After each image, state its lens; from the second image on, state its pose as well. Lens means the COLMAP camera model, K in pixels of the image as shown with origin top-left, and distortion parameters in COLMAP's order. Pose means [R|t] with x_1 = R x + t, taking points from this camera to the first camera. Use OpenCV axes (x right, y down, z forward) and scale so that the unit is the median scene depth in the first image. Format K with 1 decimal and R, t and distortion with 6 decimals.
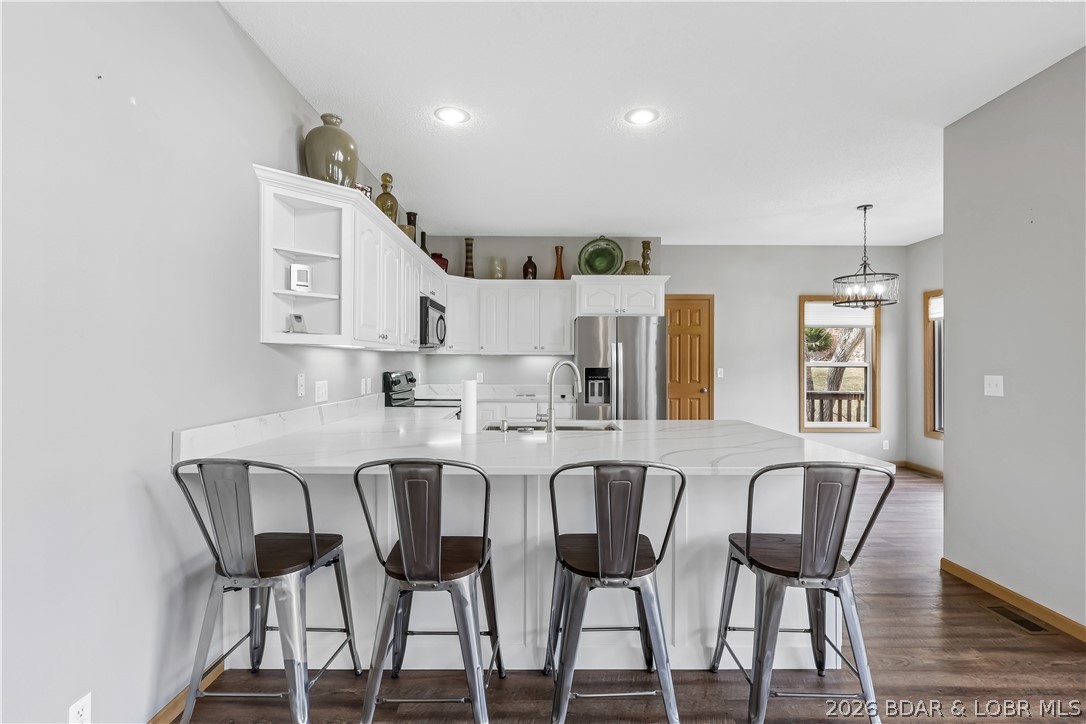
lens RADIAL K [[513.9, 0, 544.2], [0, 513.9, 363.6], [0, 0, 1]] dist [-0.034496, 0.000663]
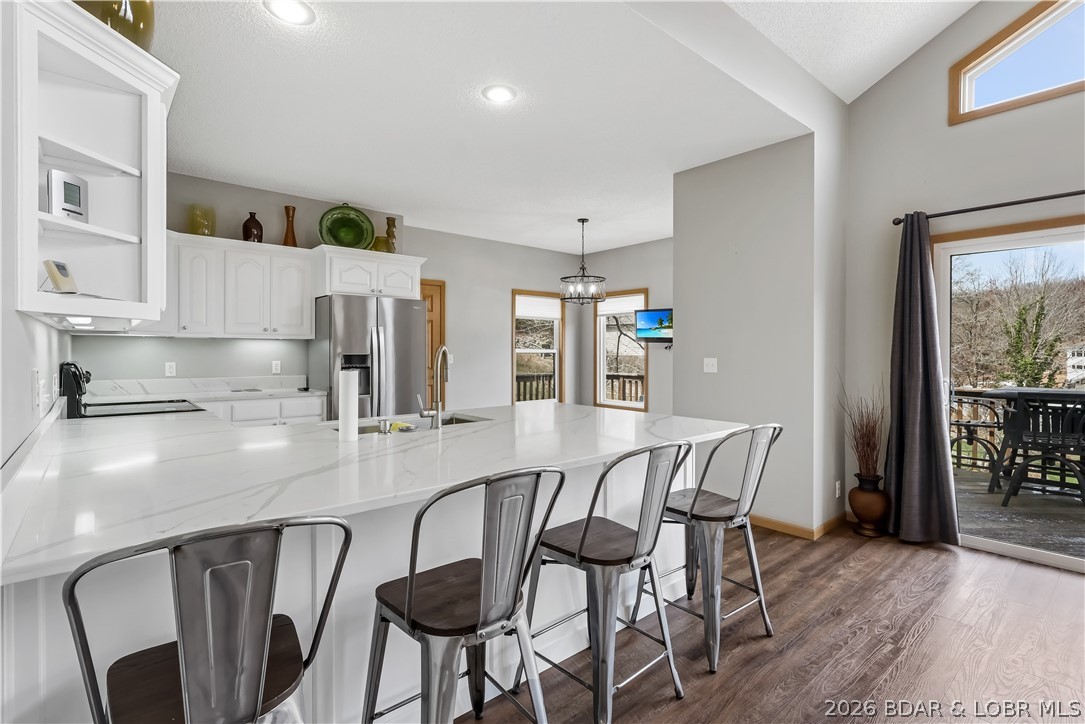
lens RADIAL K [[523.2, 0, 549.1], [0, 523.2, 353.8], [0, 0, 1]] dist [-0.002886, -0.000056]
pose [[0.743763, -0.004128, 0.668430, -0.230335], [-0.001803, 0.999965, 0.008182, -0.001080], [-0.668441, -0.007291, 0.743730, 0.107150]]
